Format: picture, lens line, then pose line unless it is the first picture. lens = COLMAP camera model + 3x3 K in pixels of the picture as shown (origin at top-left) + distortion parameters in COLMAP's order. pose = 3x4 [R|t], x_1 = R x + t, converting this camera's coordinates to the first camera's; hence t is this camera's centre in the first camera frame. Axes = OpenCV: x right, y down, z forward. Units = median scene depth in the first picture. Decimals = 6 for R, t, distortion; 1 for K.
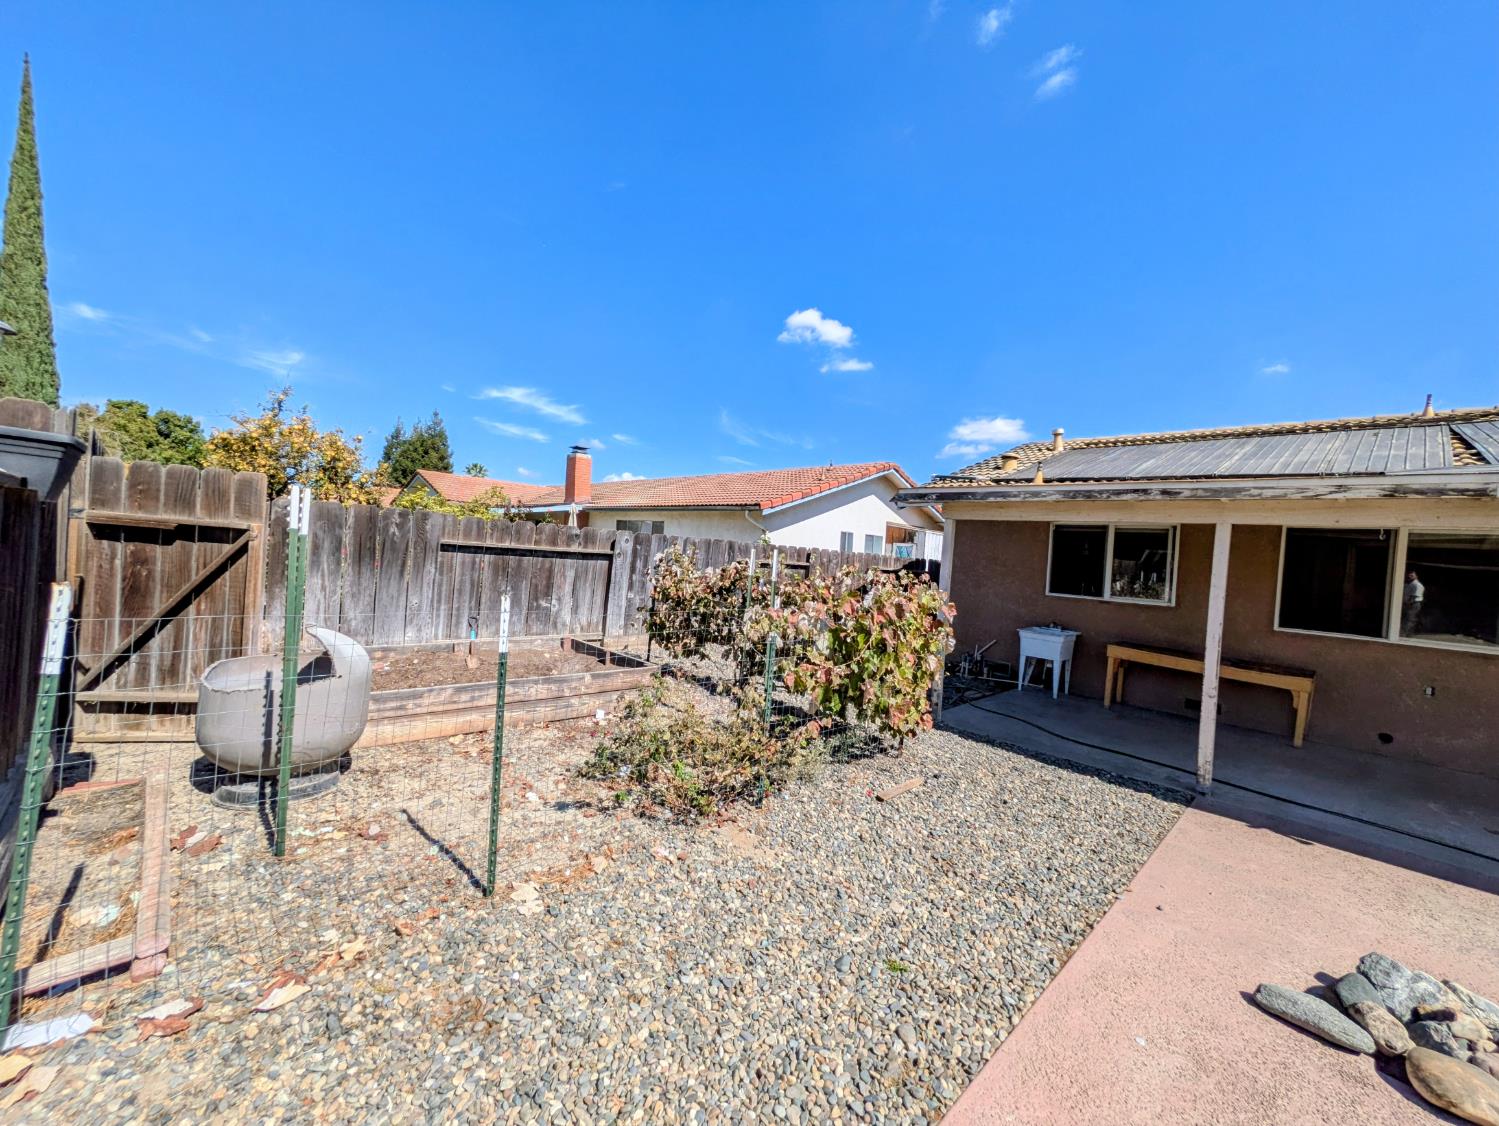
lens RADIAL K [[589.6, 0, 748.1], [0, 589.6, 546.8], [0, 0, 1]] dist [-0.001716, 0.000132]
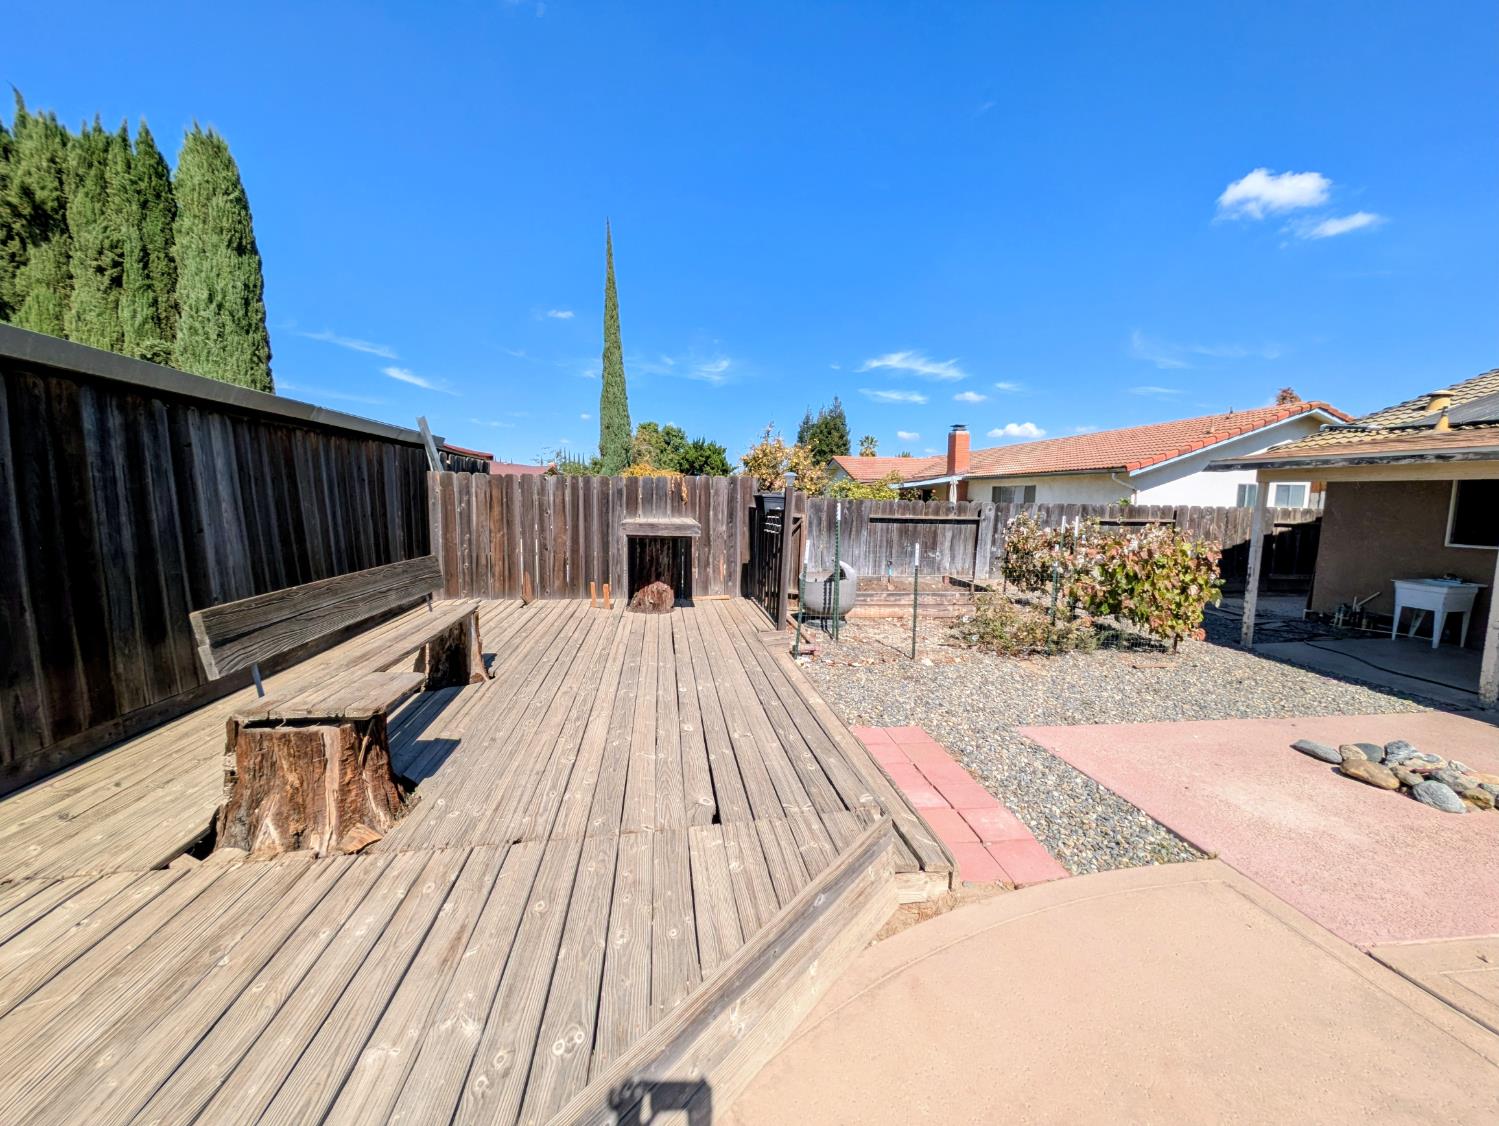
lens RADIAL K [[589.6, 0, 752.3], [0, 589.6, 558.4], [0, 0, 1]] dist [-0.001716, 0.000132]
pose [[0.813125, 0.004228, -0.582073, 0.155447], [0.046159, 0.996356, 0.071720, -0.022114], [0.580256, -0.085185, 0.809967, -0.473513]]
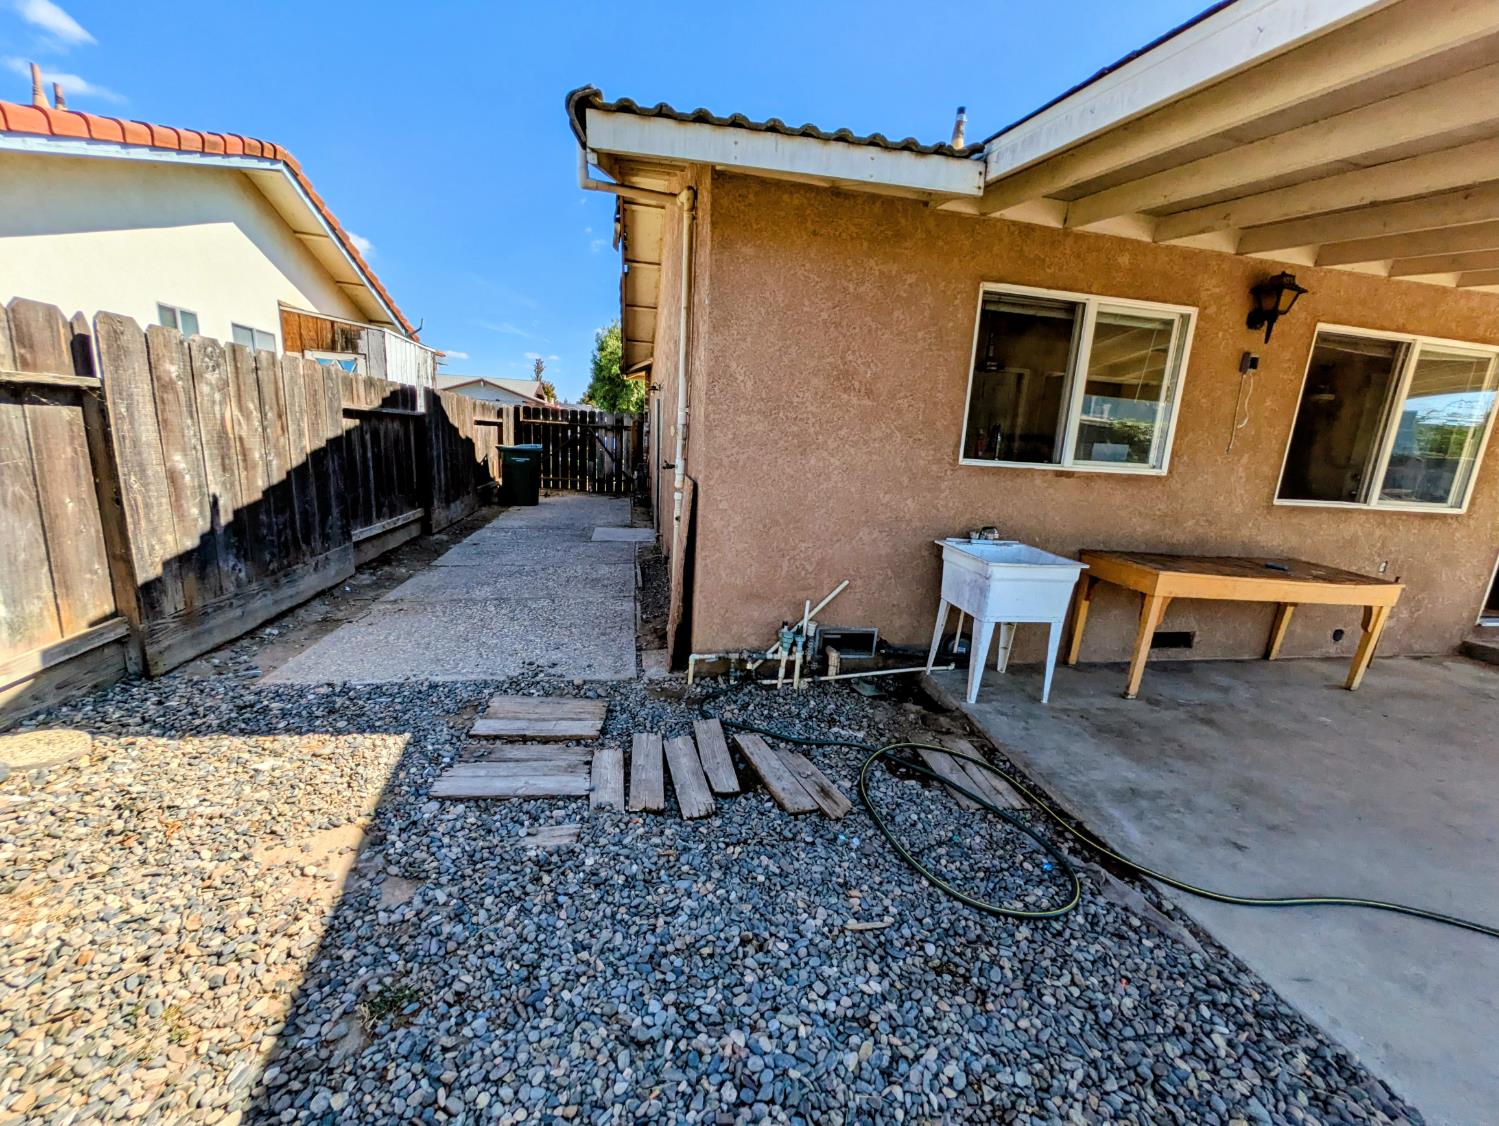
lens RADIAL K [[589.6, 0, 744.4], [0, 589.6, 560.4], [0, 0, 1]] dist [-0.001716, 0.000132]
pose [[0.550882, -0.208474, 0.808126, 0.061447], [-0.027932, 0.963151, 0.267508, 0.040983], [-0.834115, -0.169938, 0.524760, 0.963891]]
